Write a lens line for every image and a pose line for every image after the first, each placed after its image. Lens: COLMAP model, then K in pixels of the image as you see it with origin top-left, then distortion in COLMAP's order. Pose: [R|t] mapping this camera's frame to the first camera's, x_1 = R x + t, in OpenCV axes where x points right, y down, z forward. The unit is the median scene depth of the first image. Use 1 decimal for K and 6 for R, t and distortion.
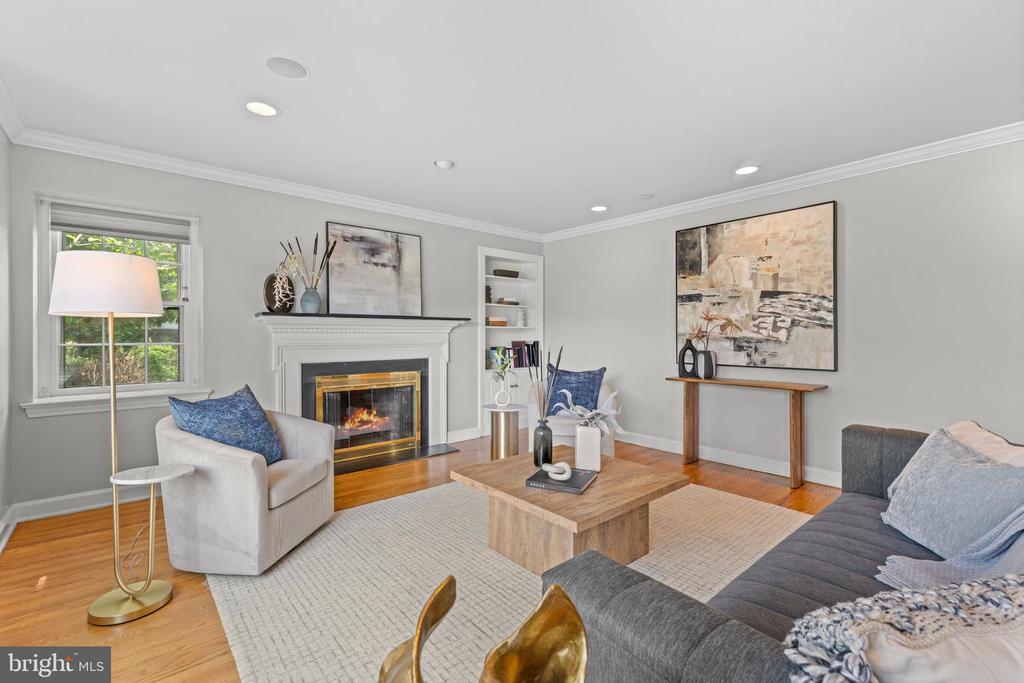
lens RADIAL K [[445.4, 0, 512.3], [0, 445.4, 336.1], [0, 0, 1]] dist [0.000612, 0.000078]
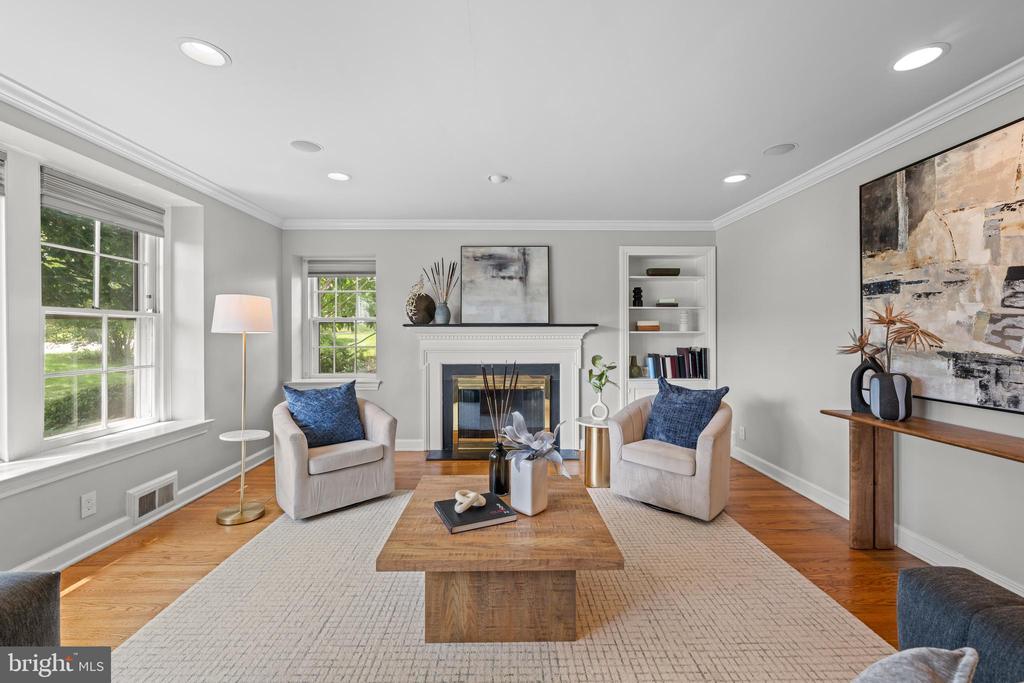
lens RADIAL K [[415.8, 0, 511.2], [0, 415.8, 333.8], [0, 0, 1]] dist [-0.000205, 0.000113]
pose [[0.768664, -0.000985, -0.639652, 0.381987], [-0.000970, 0.999996, -0.002705, -0.018668], [0.639652, 0.002700, 0.768660, 0.219063]]
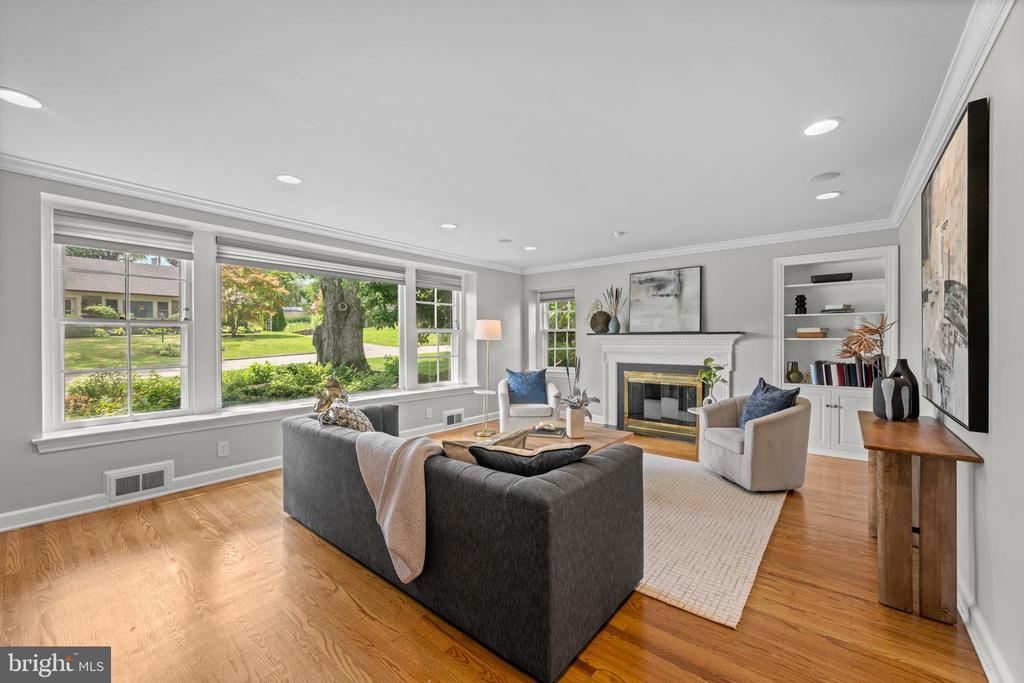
lens RADIAL K [[409.3, 0, 510.7], [0, 409.3, 344.4], [0, 0, 1]] dist [-0.000671, -0.000066]
pose [[0.174066, 0.011305, -0.984669, 0.899653], [-0.003340, 0.999935, 0.010889, -0.020612], [0.984728, 0.001393, 0.174093, 0.315144]]
